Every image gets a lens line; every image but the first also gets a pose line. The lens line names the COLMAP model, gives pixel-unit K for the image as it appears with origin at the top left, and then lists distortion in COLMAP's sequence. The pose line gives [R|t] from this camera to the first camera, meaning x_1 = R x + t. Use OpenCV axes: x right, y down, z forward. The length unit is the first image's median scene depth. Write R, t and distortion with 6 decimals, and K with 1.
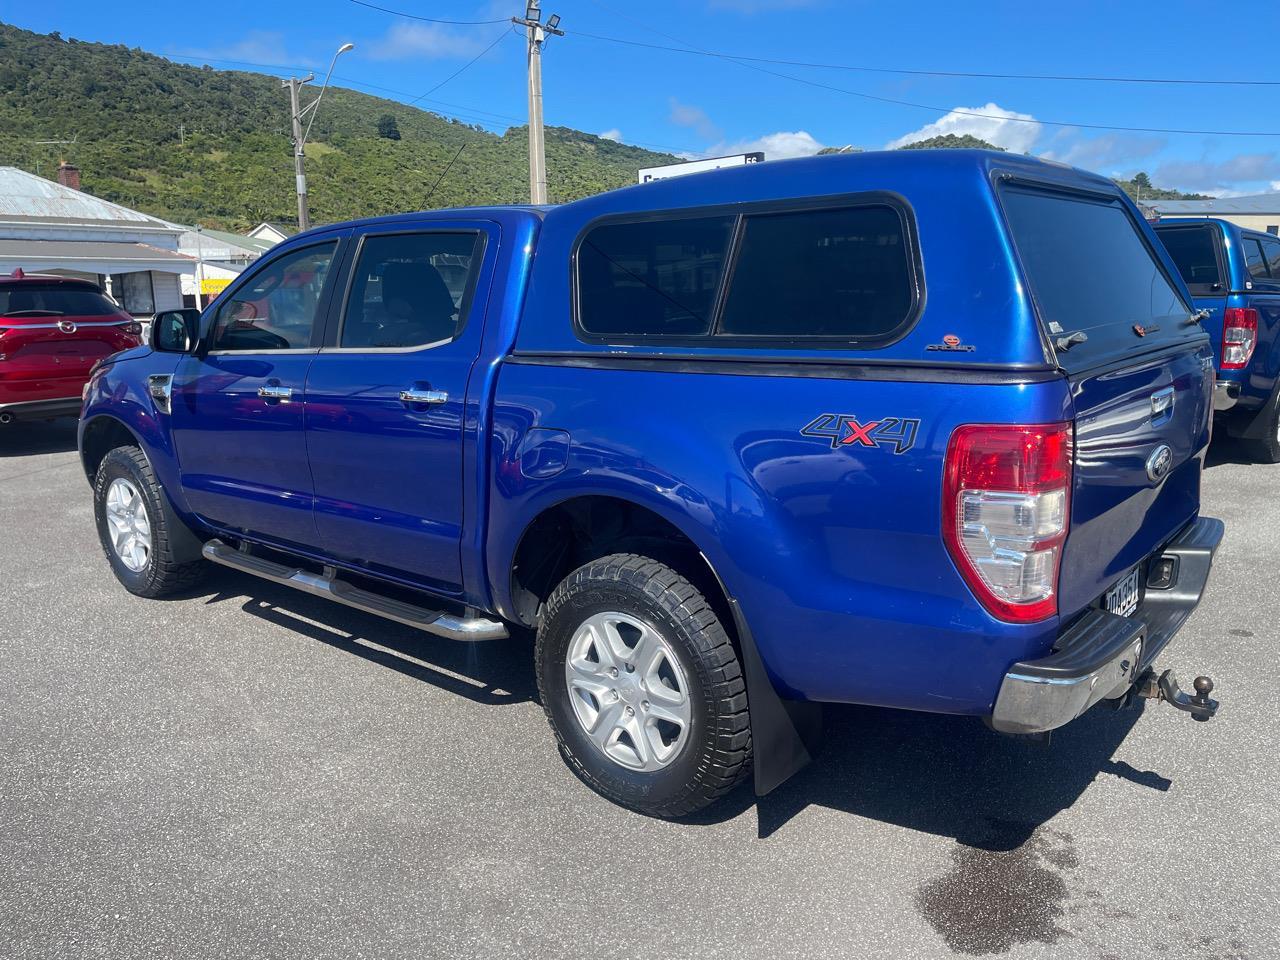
lens RADIAL K [[960.3, 0, 646.4], [0, 960.3, 480.7], [0, 0, 1]] dist [0.097917, -0.133593]
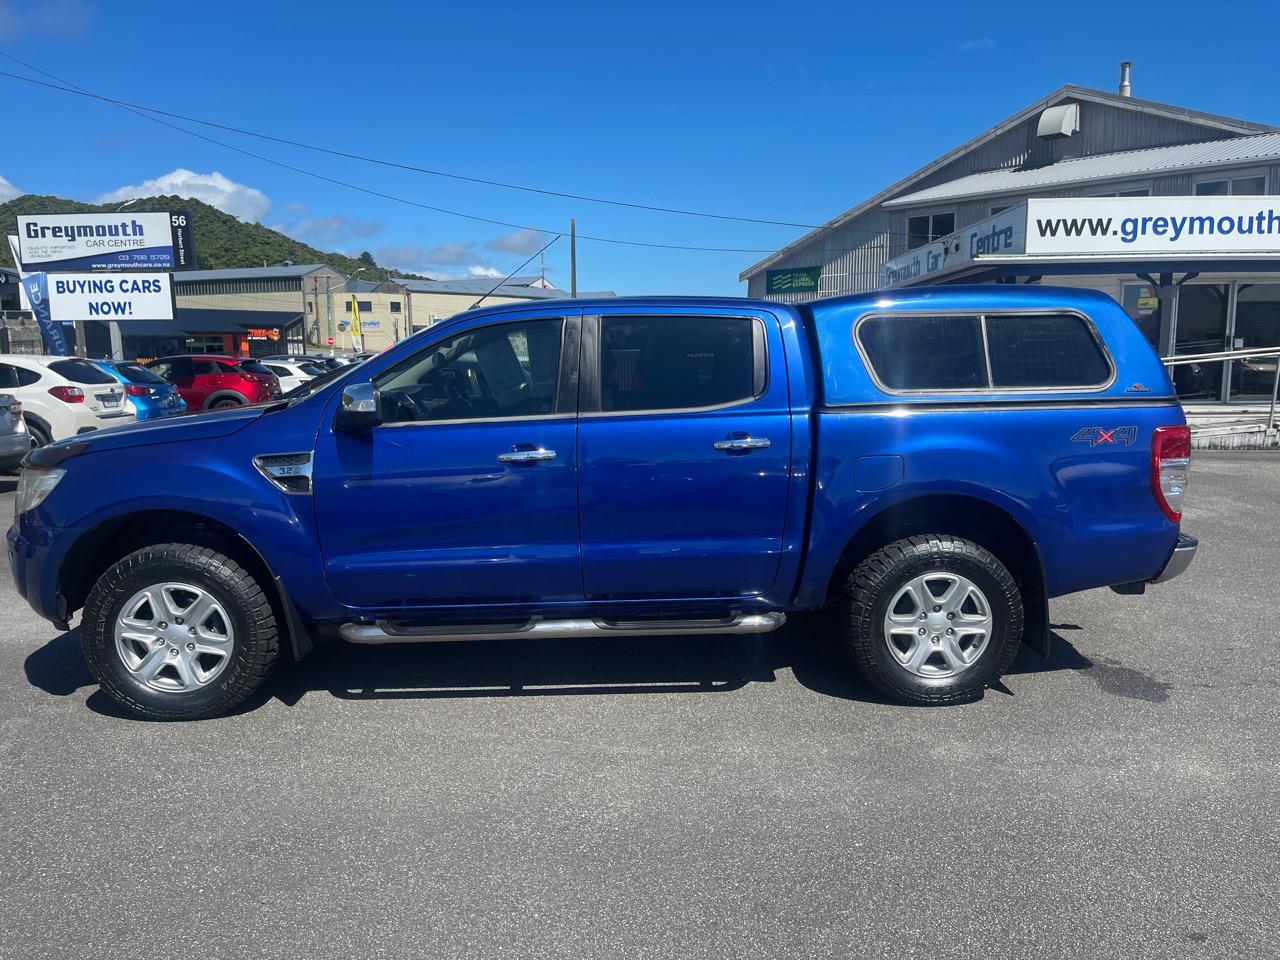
lens RADIAL K [[960.3, 0, 646.4], [0, 960.3, 480.7], [0, 0, 1]] dist [0.097917, -0.133593]
pose [[0.736859, -0.084897, 0.670695, -0.828506], [0.128835, 0.991536, -0.016036, -0.024474], [-0.663657, 0.098225, 0.741560, 0.097609]]
